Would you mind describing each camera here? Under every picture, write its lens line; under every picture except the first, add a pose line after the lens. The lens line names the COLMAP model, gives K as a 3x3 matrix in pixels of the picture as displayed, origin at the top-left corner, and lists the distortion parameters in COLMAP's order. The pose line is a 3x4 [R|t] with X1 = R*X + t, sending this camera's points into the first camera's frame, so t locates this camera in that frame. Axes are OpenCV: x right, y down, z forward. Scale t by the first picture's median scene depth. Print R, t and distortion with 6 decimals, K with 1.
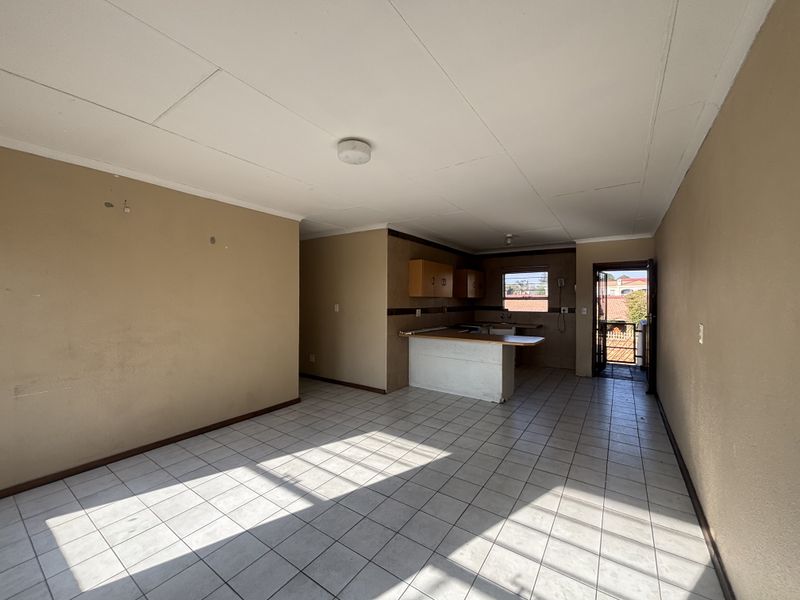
lens RADIAL K [[320.1, 0, 400.3], [0, 320.1, 299.1], [0, 0, 1]] dist [-0.000524, -0.000214]
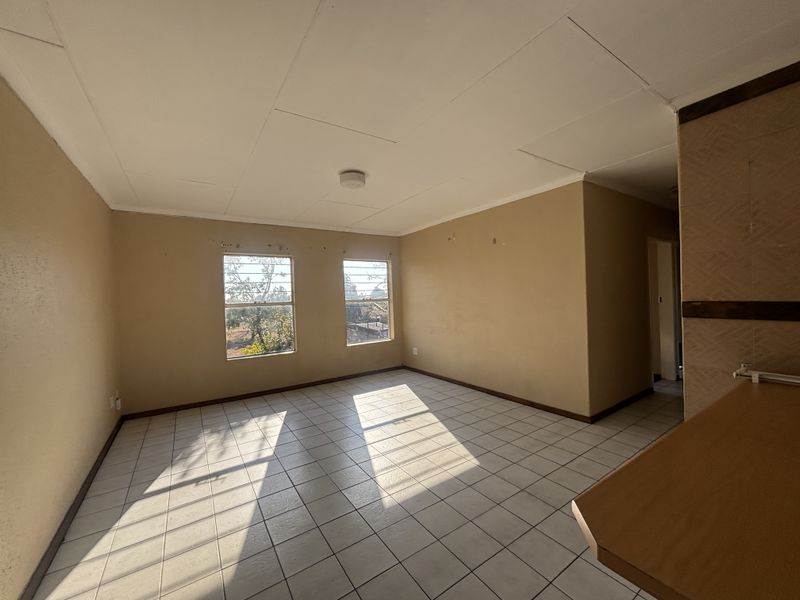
lens RADIAL K [[320.1, 0, 400.3], [0, 320.1, 299.1], [0, 0, 1]] dist [-0.000524, -0.000214]
pose [[-0.366678, 0.019647, -0.930140, 0.764297], [0.033736, 0.999400, 0.007811, 0.016467], [0.929736, -0.028515, -0.367121, 1.245833]]
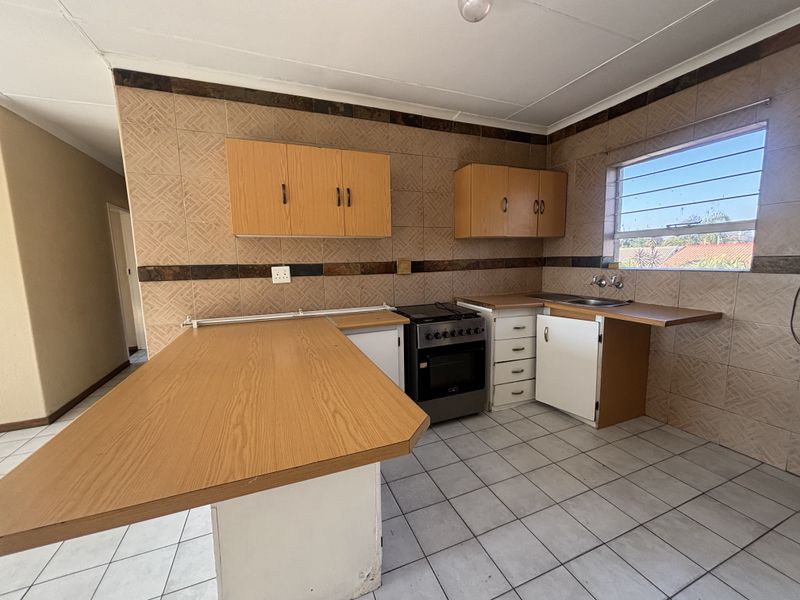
lens RADIAL K [[320.1, 0, 400.3], [0, 320.1, 299.1], [0, 0, 1]] dist [-0.000524, -0.000214]
pose [[0.831816, 0.044748, -0.553245, 0.789444], [0.026027, 0.992504, 0.119408, 0.048988], [0.554441, -0.113725, 0.824416, 1.284622]]
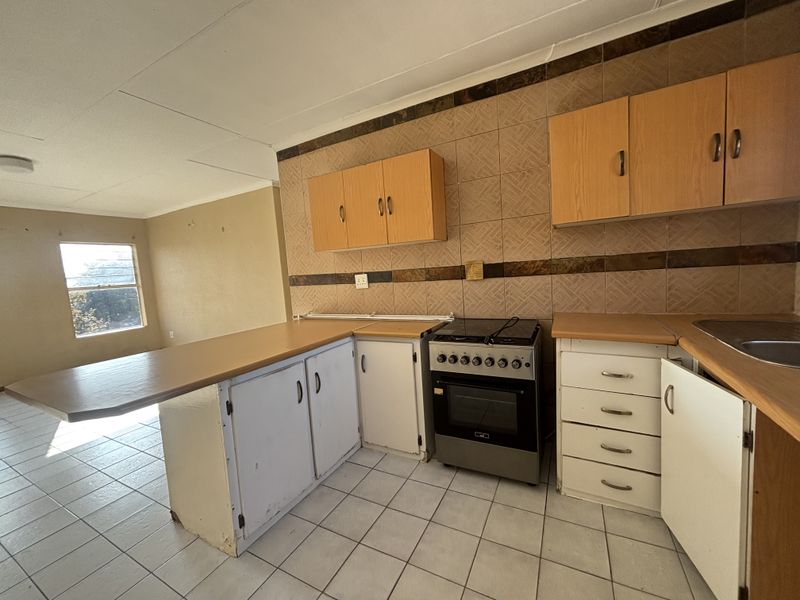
lens RADIAL K [[325.3, 0, 399.4], [0, 325.3, 296.6], [0, 0, 1]] dist [-0.000548, -0.000152]
pose [[0.110941, 0.072038, -0.991213, 1.039072], [0.068246, 0.994463, 0.079912, 0.052531], [0.991481, -0.076512, 0.105410, 1.787870]]
